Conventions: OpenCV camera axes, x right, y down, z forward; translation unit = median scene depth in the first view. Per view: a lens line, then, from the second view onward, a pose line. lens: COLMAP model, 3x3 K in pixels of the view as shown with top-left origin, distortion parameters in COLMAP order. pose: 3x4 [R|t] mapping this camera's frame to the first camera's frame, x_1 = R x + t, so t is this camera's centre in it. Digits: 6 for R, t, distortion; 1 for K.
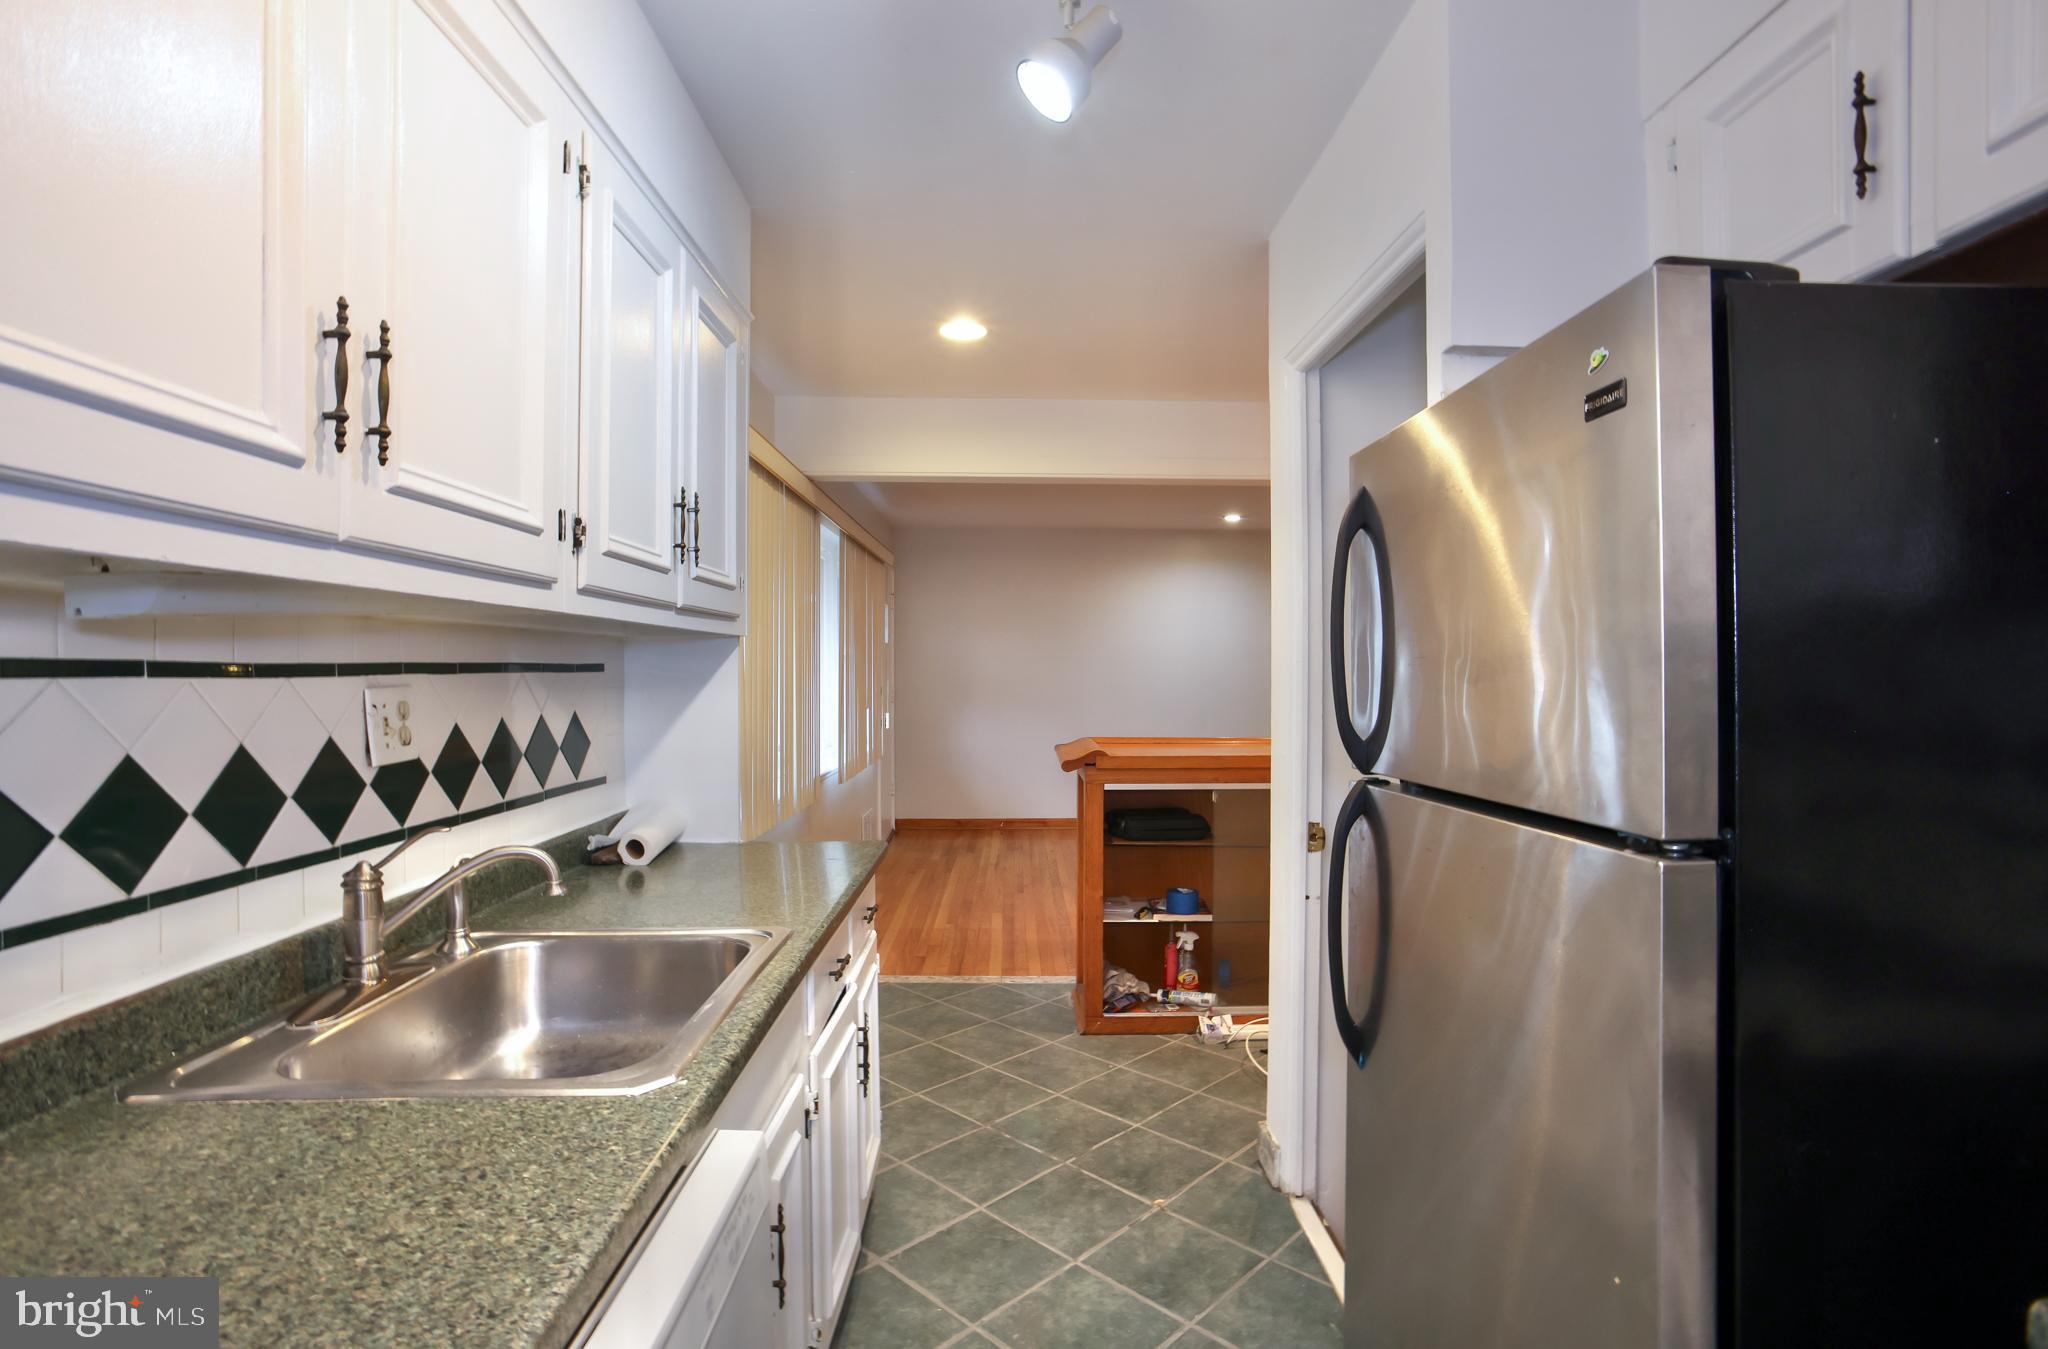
lens RADIAL K [[978.4, 0, 1024.0], [0, 978.4, 674.5], [0, 0, 1]] dist [0.000104, 0.000011]
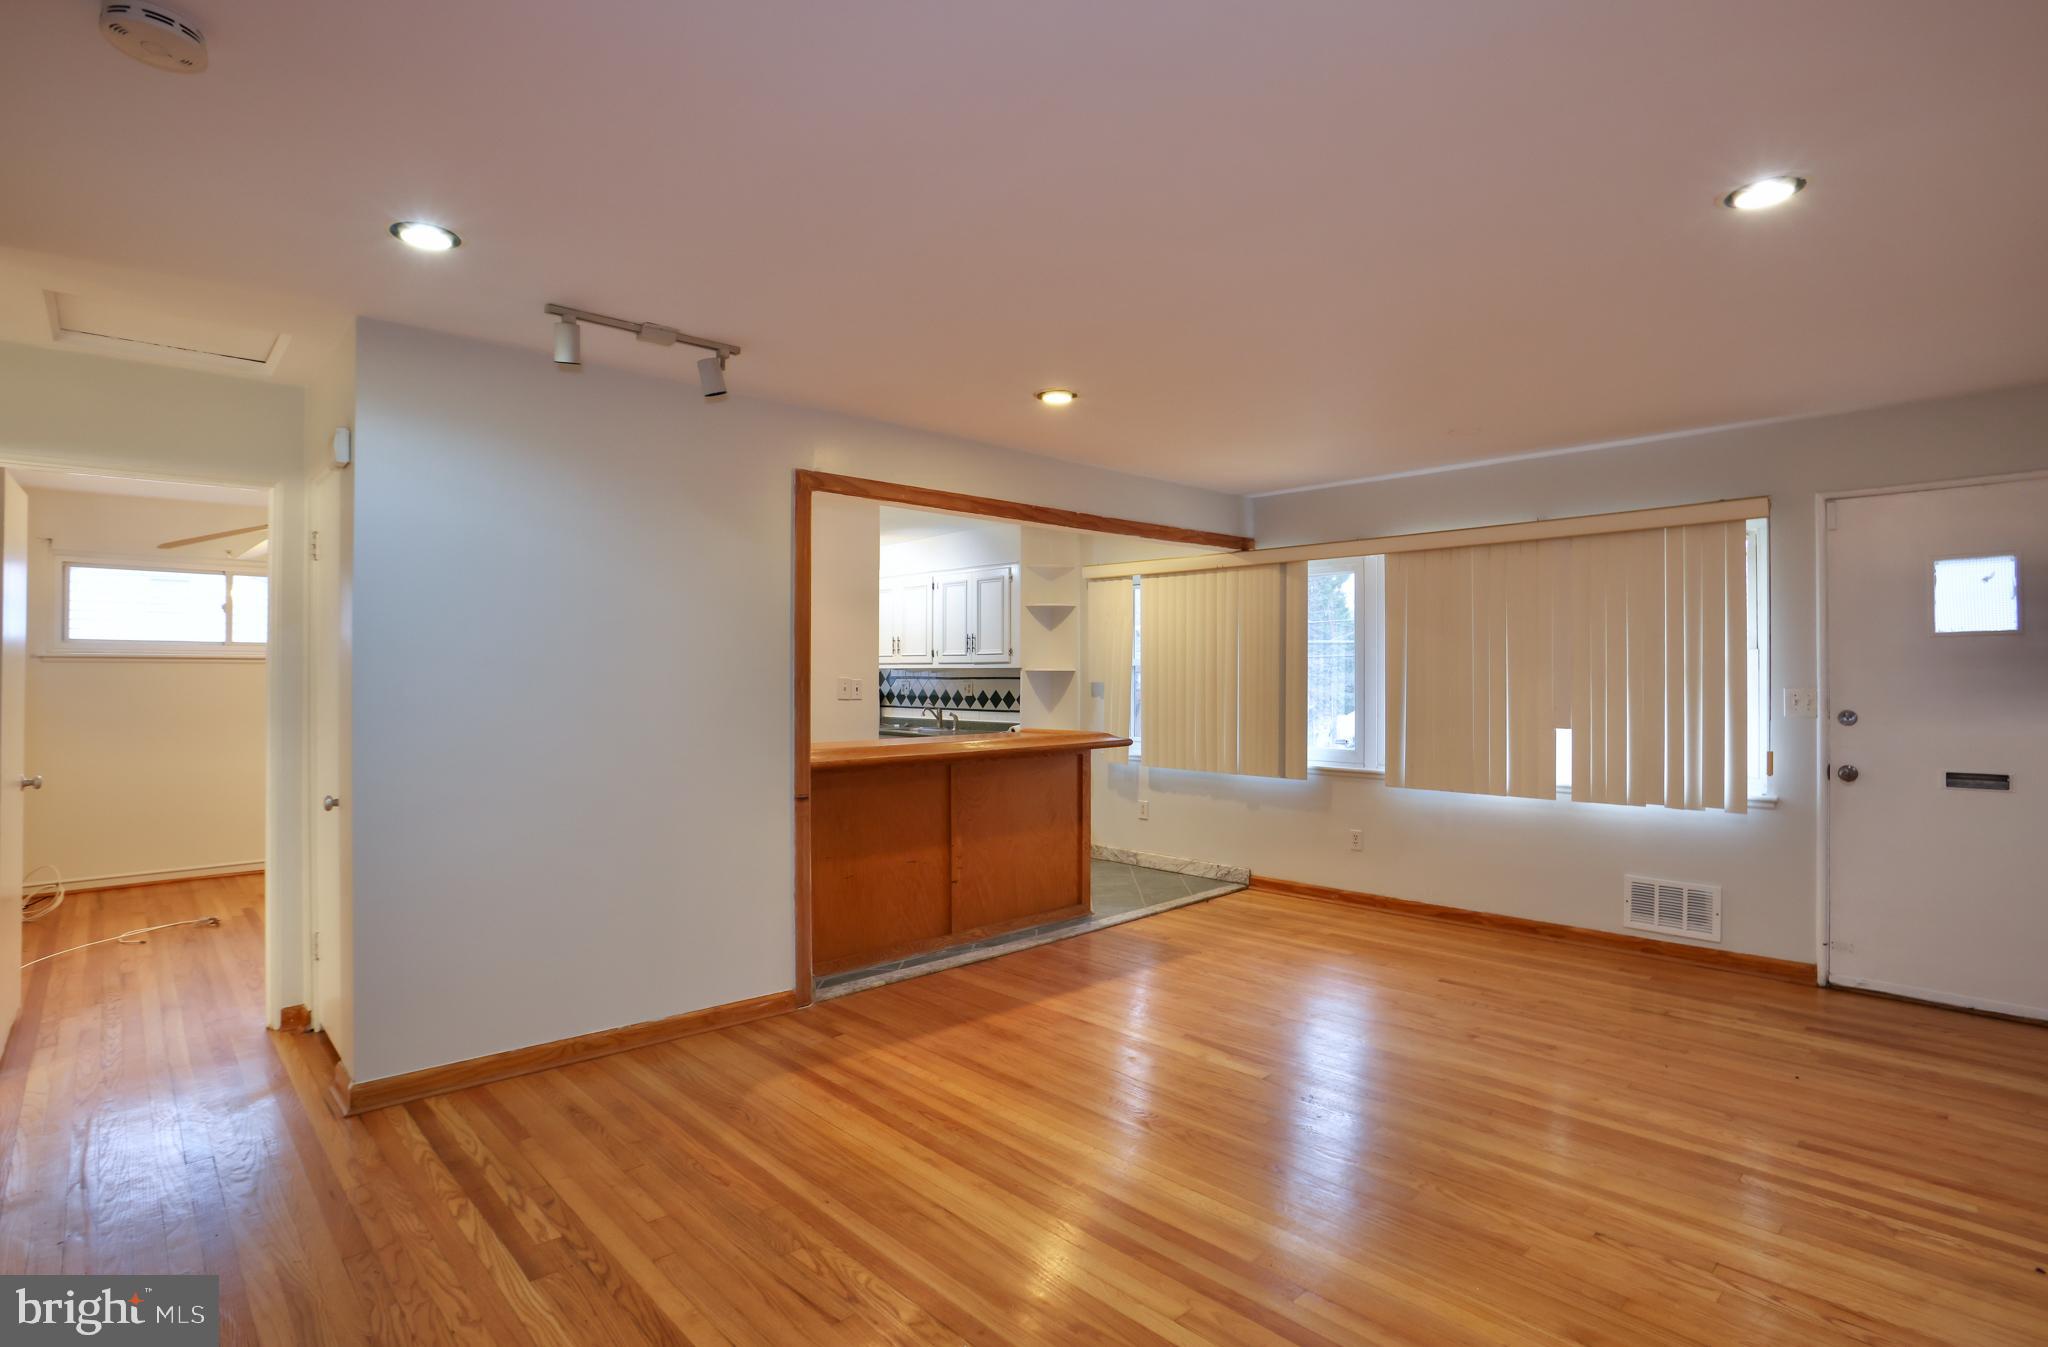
lens RADIAL K [[999.0, 0, 1051.2], [0, 999.0, 671.0], [0, 0, 1]] dist [-0.082392, 0.050243]
pose [[-0.723817, 0.002774, -0.689986, 2.646480], [0.003452, 0.999994, 0.000399, -0.043701], [0.689983, -0.002093, -0.723822, 5.039638]]
